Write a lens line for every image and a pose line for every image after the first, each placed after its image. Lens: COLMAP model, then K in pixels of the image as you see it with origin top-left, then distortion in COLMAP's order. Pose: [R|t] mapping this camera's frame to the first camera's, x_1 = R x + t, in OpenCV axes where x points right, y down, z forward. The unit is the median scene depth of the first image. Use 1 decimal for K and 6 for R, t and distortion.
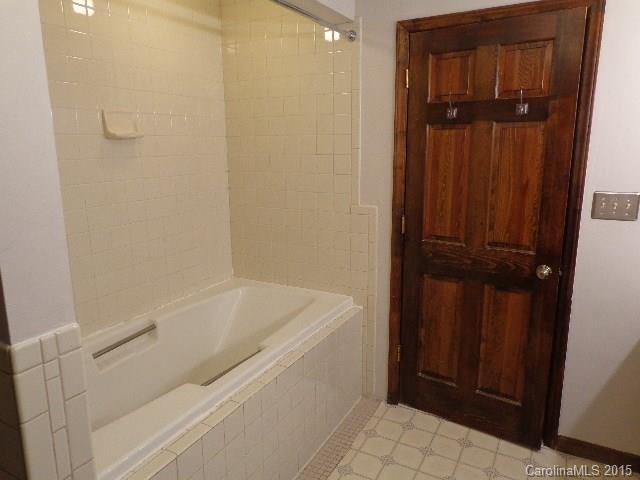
lens RADIAL K [[441.1, 0, 320.0], [0, 441.1, 240.0], [0, 0, 1]] dist [-0.003632, -0.001393]
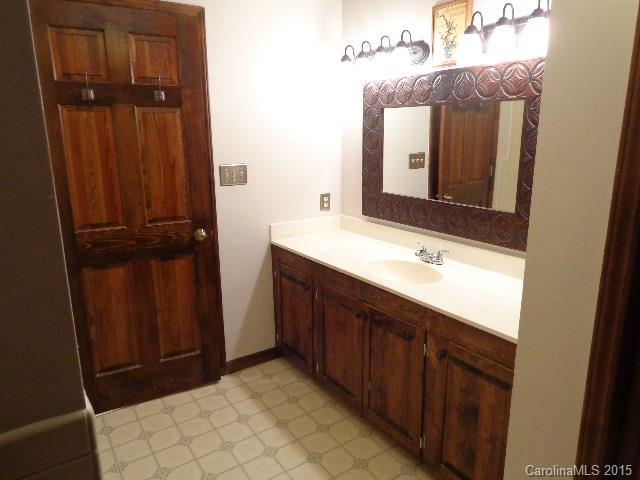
lens RADIAL K [[441.1, 0, 320.0], [0, 441.1, 240.0], [0, 0, 1]] dist [-0.003632, -0.001393]
pose [[0.459187, -0.201622, 0.865157, -0.361228], [0.189299, 0.973743, 0.126456, -0.003699], [-0.867936, 0.105706, 0.485296, 0.127827]]
